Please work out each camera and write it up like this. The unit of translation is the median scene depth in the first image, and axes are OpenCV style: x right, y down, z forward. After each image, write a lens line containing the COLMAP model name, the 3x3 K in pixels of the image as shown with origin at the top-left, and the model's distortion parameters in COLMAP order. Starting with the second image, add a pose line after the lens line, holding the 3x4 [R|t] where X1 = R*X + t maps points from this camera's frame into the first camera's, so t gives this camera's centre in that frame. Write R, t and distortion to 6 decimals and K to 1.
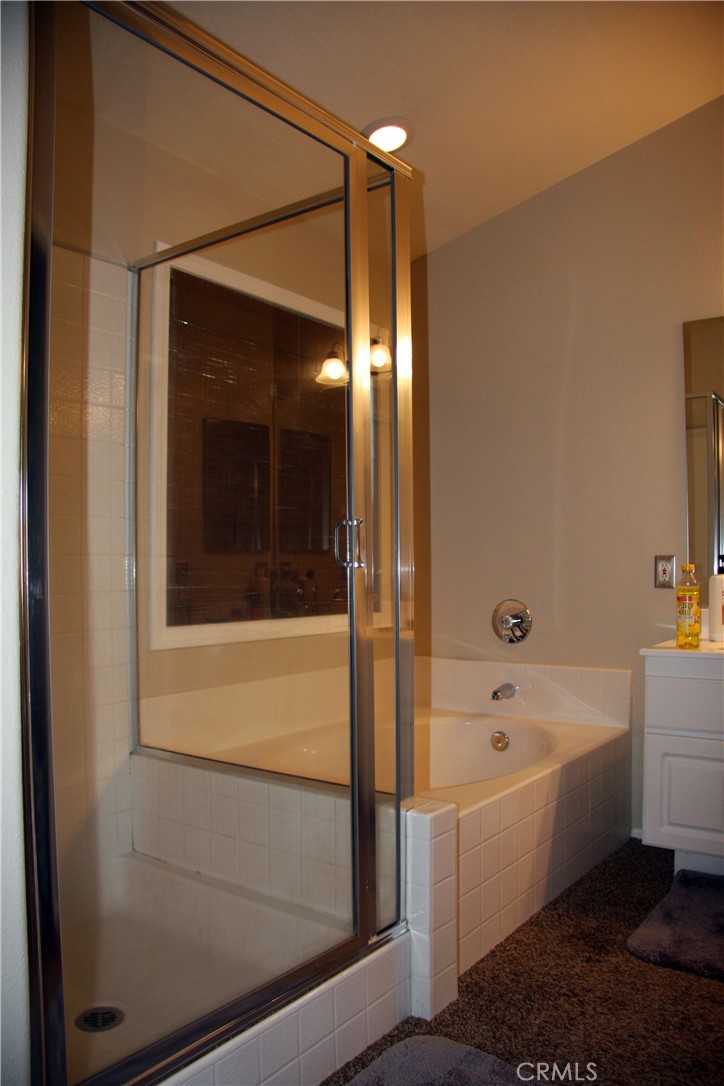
lens RADIAL K [[828.0, 0, 369.8], [0, 828.0, 546.0], [0, 0, 1]] dist [-0.195411, 0.114691]
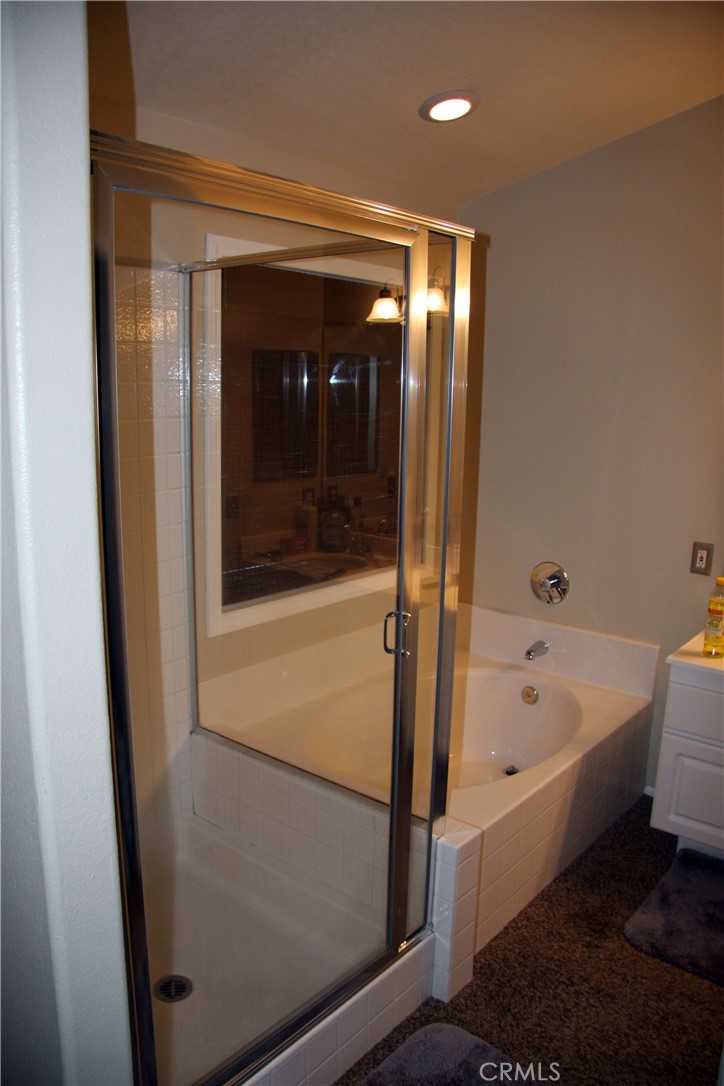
lens RADIAL K [[828.3, 0, 362.0], [0, 828.3, 543.0], [0, 0, 1]] dist [-0.192524, 0.117967]
pose [[0.997582, 0.041168, -0.055987, -0.011947], [-0.028189, 0.976106, 0.215459, -0.275305], [0.063519, -0.213360, 0.974907, -0.020392]]
